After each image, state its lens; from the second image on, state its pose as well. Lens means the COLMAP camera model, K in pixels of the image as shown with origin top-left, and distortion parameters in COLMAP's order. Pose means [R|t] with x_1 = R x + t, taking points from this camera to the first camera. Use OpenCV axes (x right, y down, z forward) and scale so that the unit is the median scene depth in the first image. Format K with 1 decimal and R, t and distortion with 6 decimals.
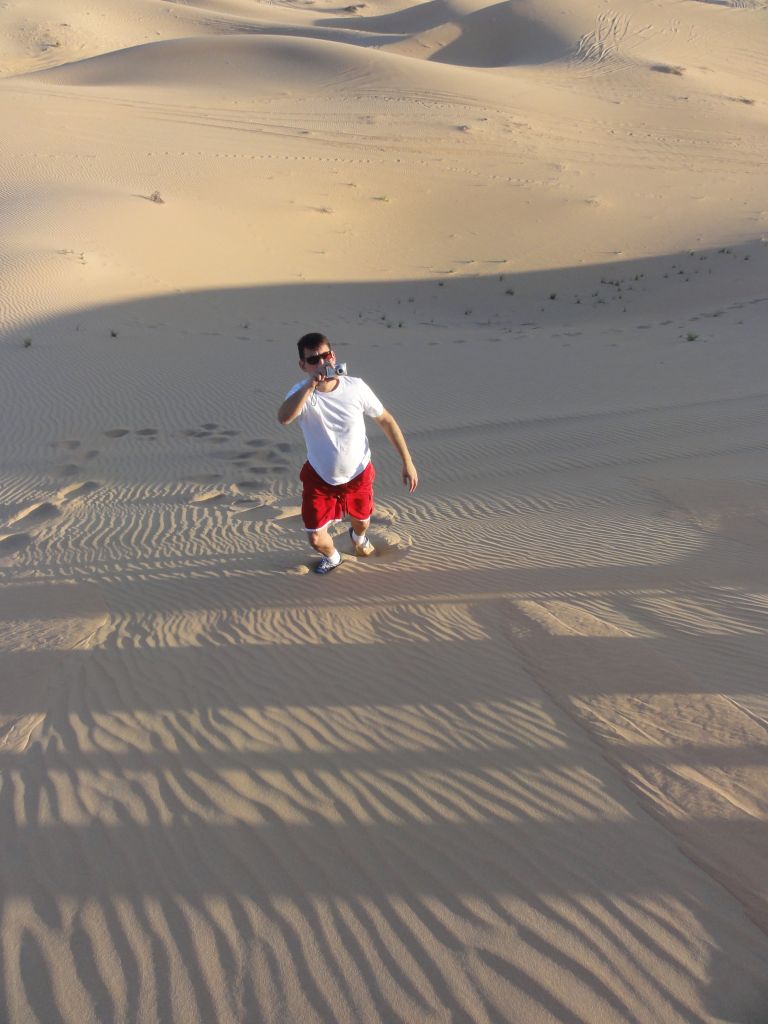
lens RADIAL K [[699.2, 0, 384.0], [0, 699.2, 512.0], [0, 0, 1]] dist [-0.006897, 0.001155]
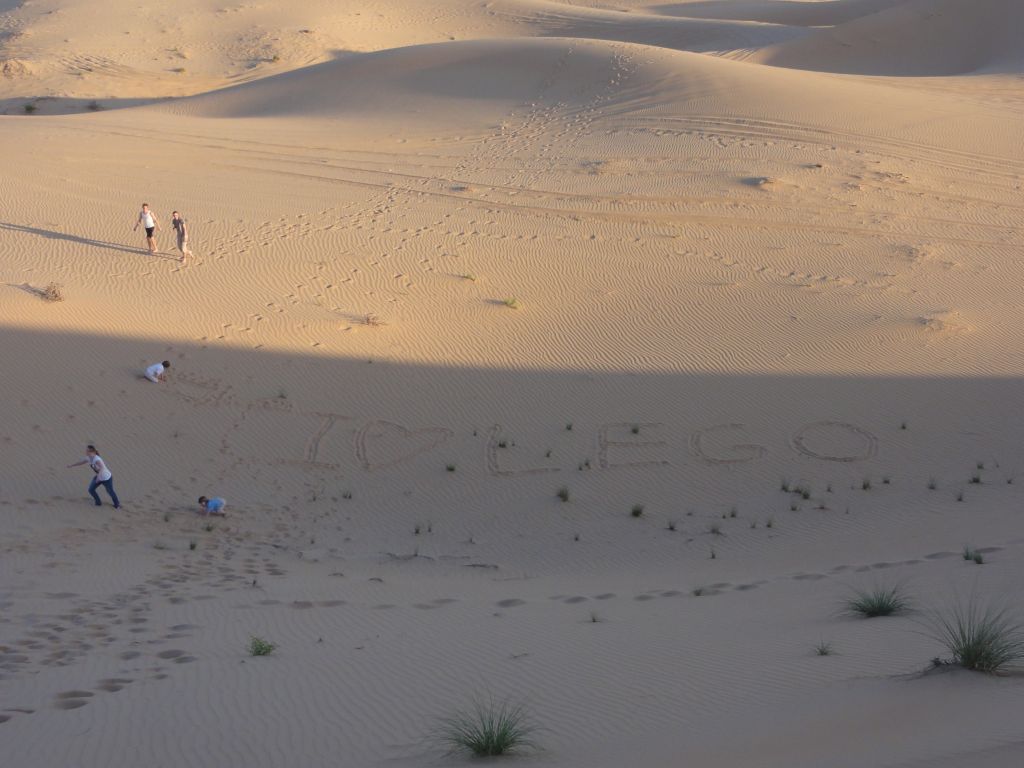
lens RADIAL K [[1380.6, 0, 512.0], [0, 1380.6, 384.0], [0, 0, 1]] dist [0.000882, 0.010898]
pose [[0.942947, 0.049582, -0.329230, 0.281511], [-0.159318, 0.935484, -0.315417, -0.050907], [0.292350, 0.349874, 0.890011, 0.075737]]
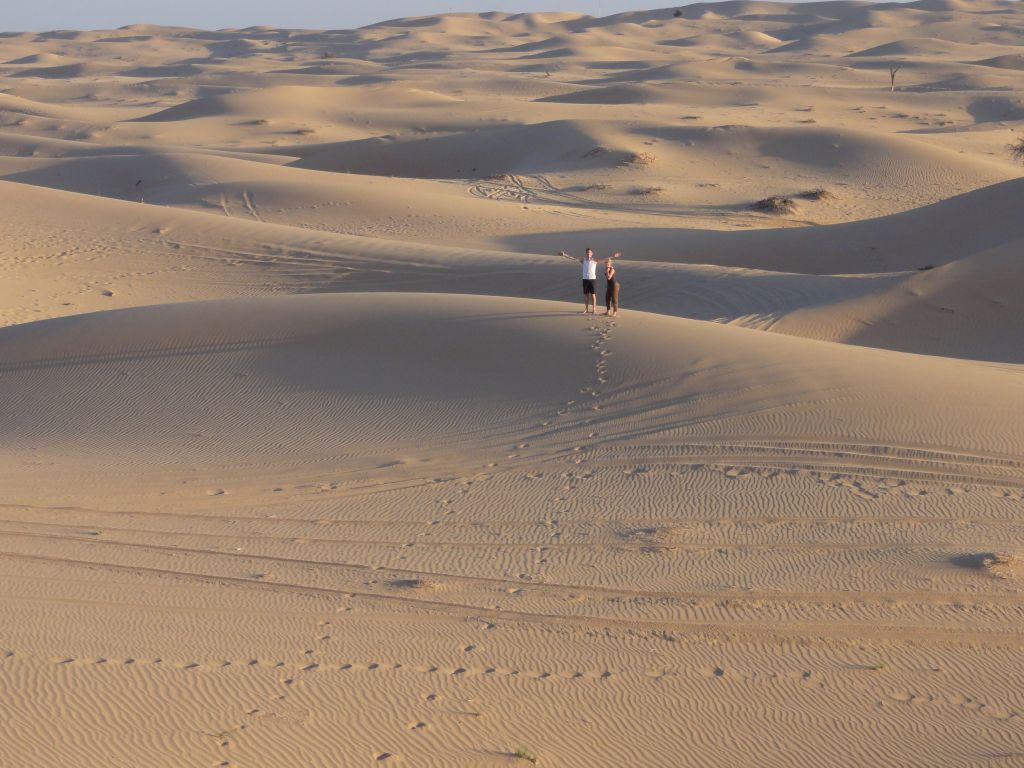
lens RADIAL K [[2796.6, 0, 512.0], [0, 2796.6, 384.0], [0, 0, 1]] dist [-0.073665, 0.339682]
pose [[0.986738, -0.023103, -0.160669, 0.107112], [-0.065750, 0.848095, -0.525748, -0.015156], [0.148408, 0.529340, 0.835329, 0.010149]]
